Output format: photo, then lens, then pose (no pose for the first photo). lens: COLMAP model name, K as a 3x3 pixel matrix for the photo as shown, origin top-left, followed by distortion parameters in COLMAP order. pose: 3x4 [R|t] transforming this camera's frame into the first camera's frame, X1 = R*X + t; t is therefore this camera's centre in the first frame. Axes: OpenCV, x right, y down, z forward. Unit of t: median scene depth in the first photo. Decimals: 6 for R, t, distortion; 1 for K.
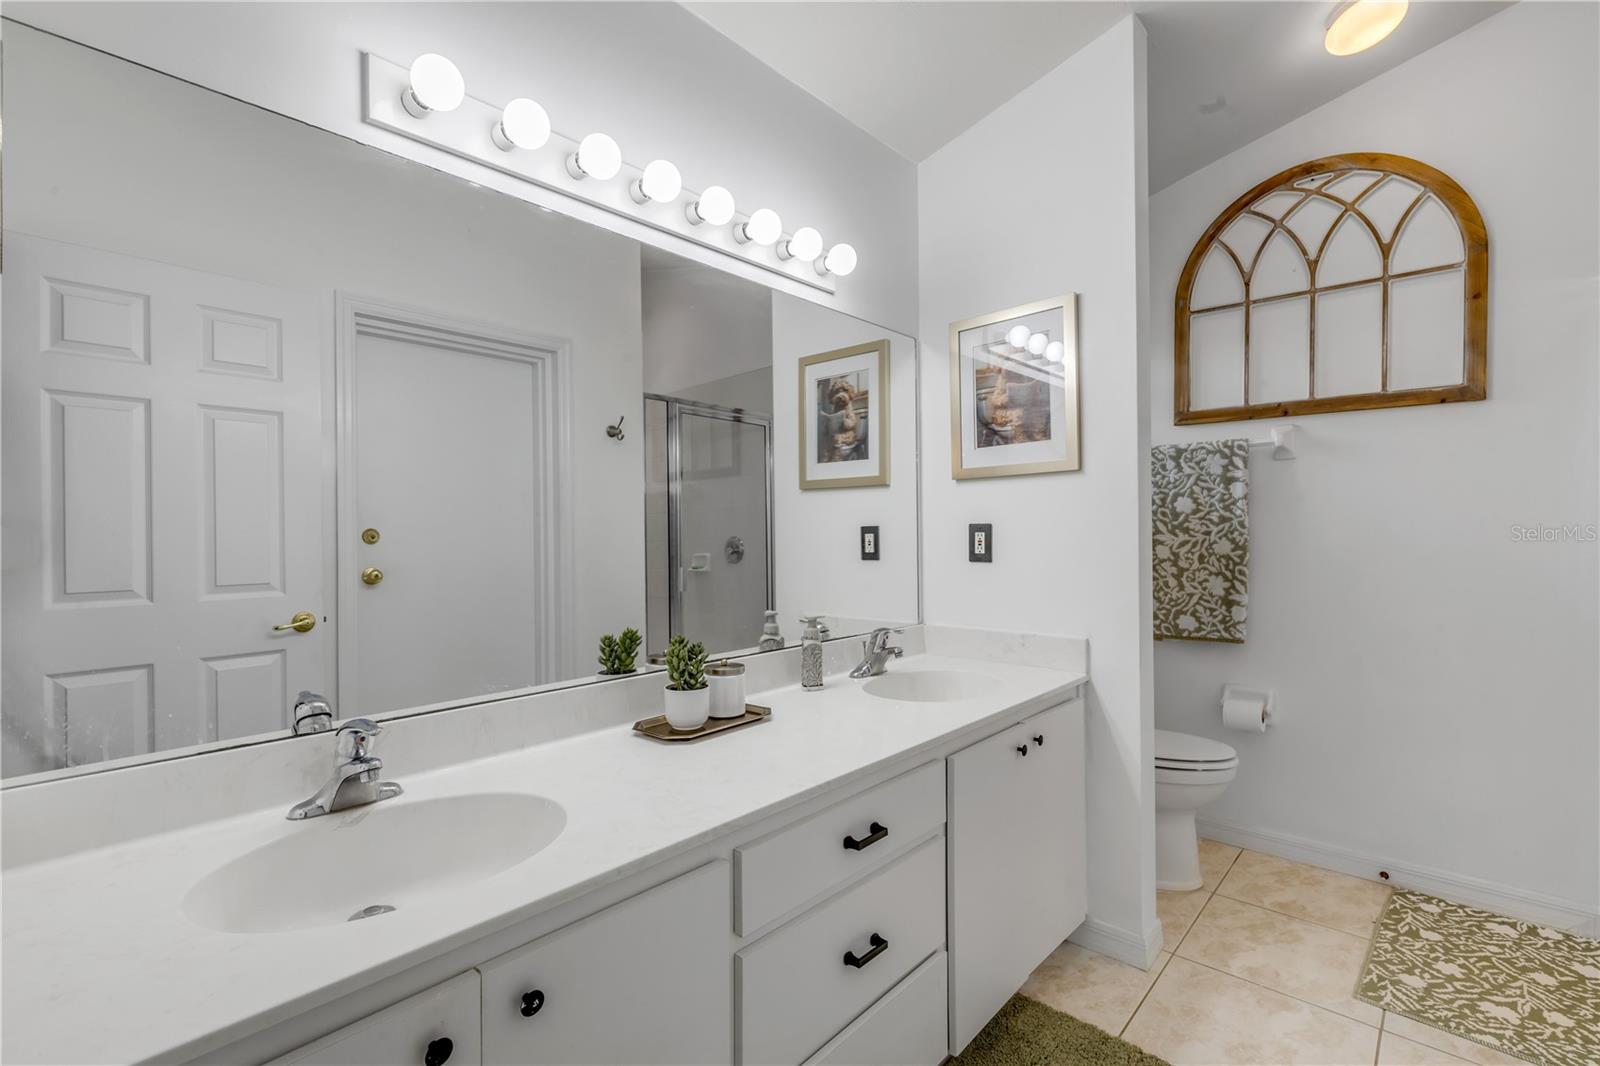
lens RADIAL K [[718.9, 0, 800.0], [0, 718.9, 533.1], [0, 0, 1]] dist [0.007971, -0.001341]
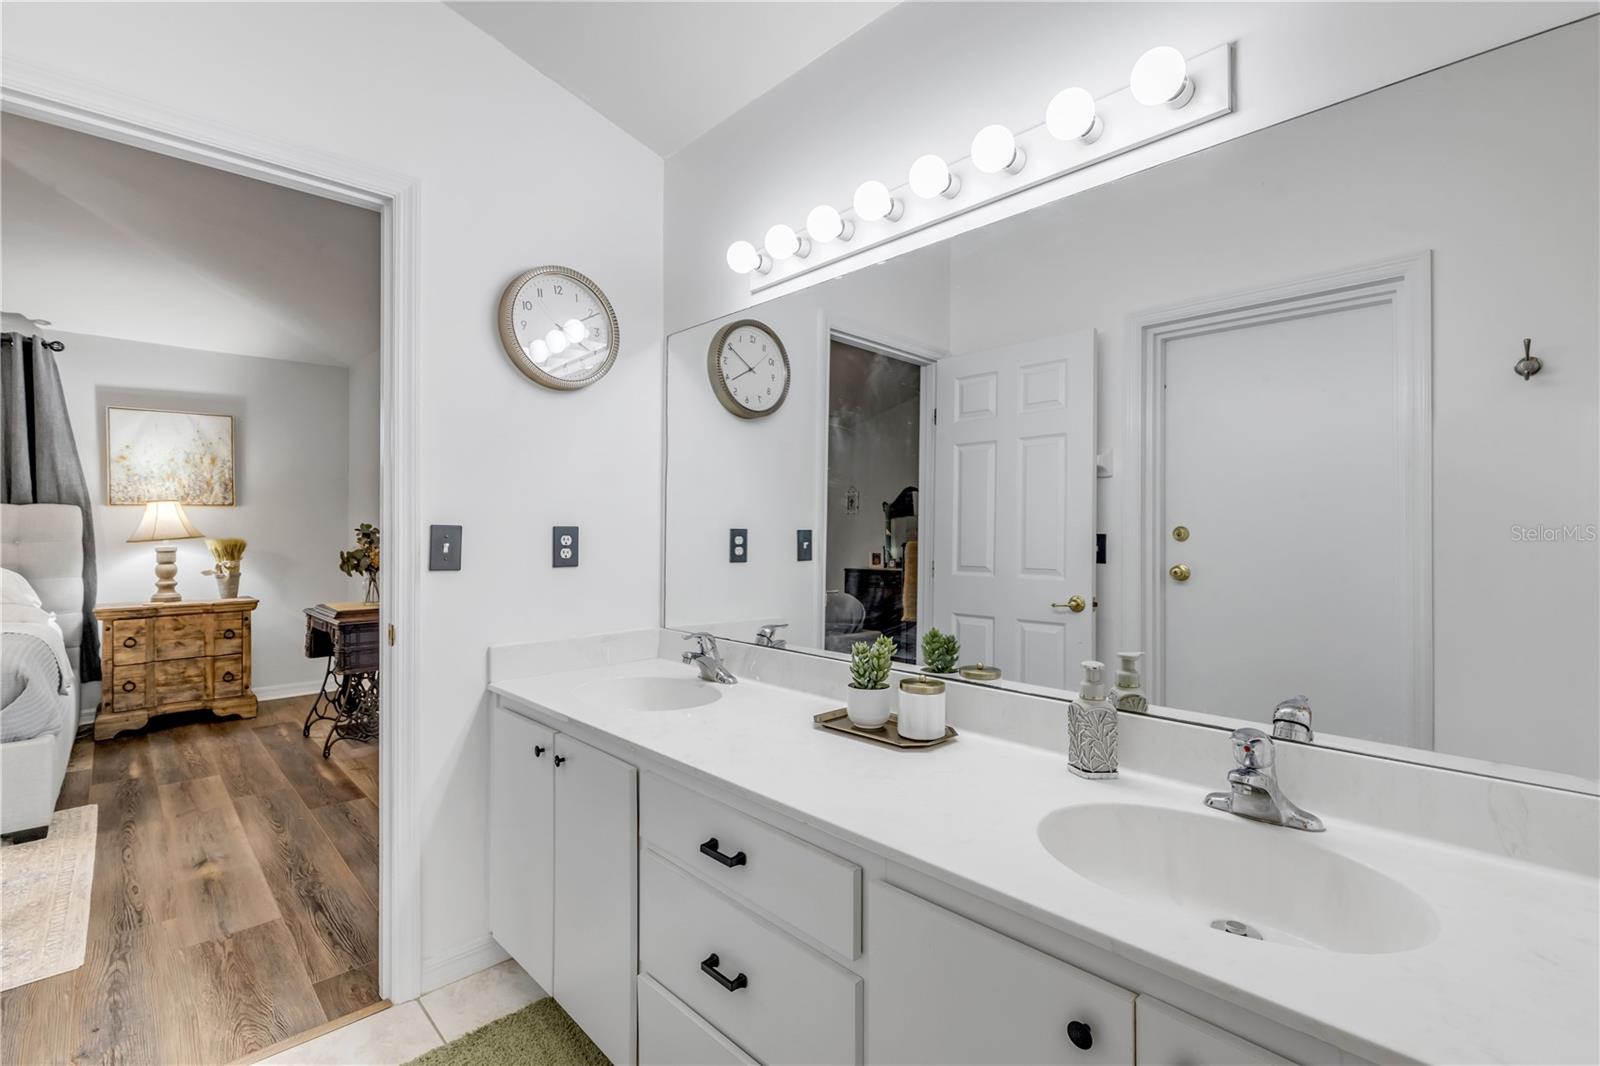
lens RADIAL K [[718.9, 0, 804.0], [0, 718.9, 530.6], [0, 0, 1]] dist [0.007971, -0.001341]
pose [[-0.056483, 0.007024, -0.998379, 0.585609], [-0.002551, 0.999971, 0.007179, -0.007781], [0.998400, 0.002952, -0.056463, 0.655889]]
